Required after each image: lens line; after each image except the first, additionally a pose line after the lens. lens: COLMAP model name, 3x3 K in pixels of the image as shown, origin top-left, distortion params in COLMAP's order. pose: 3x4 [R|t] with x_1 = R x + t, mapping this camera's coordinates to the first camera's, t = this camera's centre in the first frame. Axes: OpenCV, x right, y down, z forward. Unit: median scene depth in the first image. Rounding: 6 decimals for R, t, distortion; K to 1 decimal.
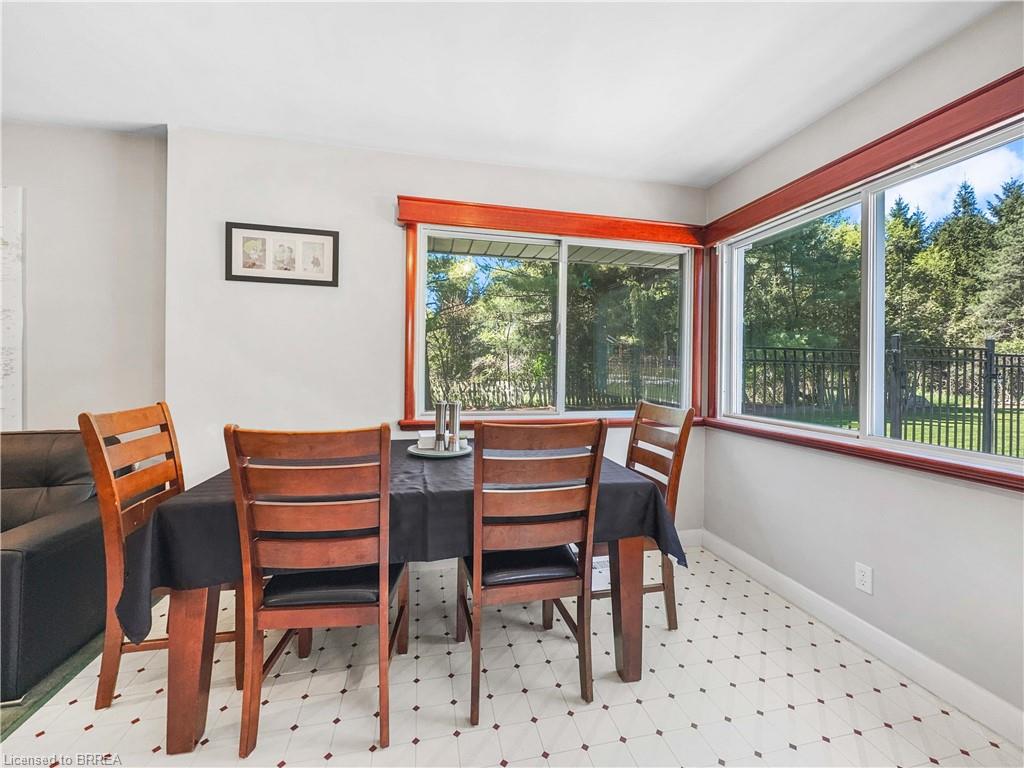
lens RADIAL K [[419.6, 0, 512.7], [0, 419.6, 370.0], [0, 0, 1]] dist [-0.001858, 0.000274]
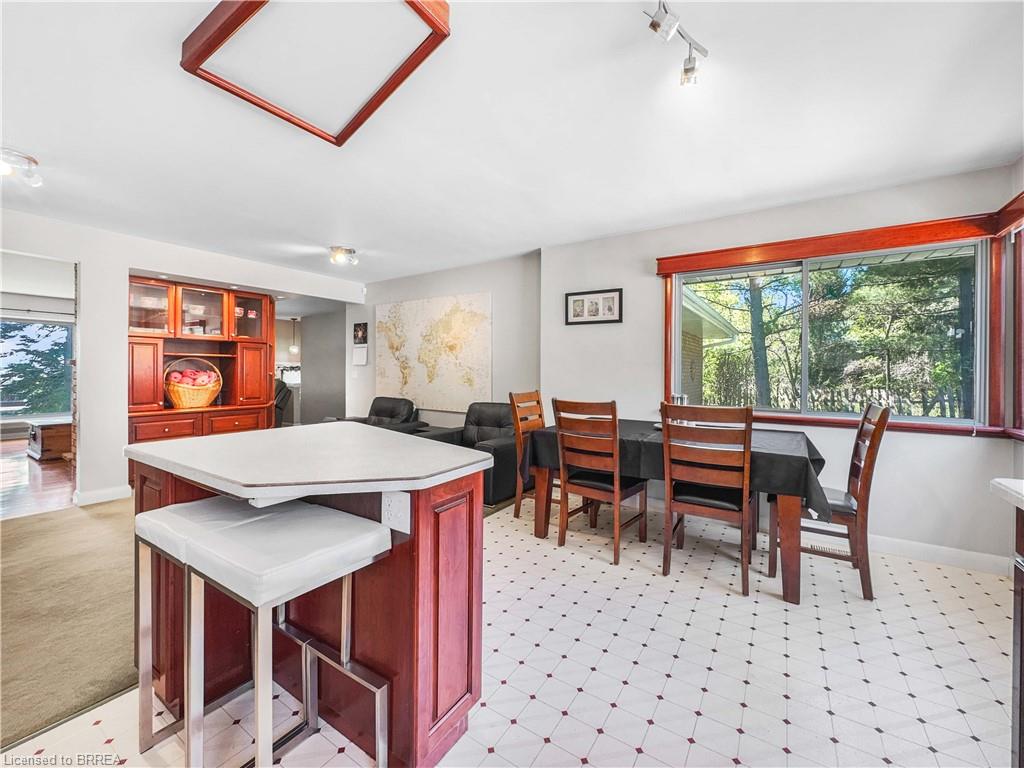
lens RADIAL K [[419.6, 0, 512.7], [0, 419.6, 370.0], [0, 0, 1]] dist [-0.001858, 0.000274]
pose [[0.699050, -0.010128, -0.715001, 0.455676], [-0.000208, 0.999897, -0.014367, 0.006001], [0.715073, 0.010192, 0.698976, -0.434561]]
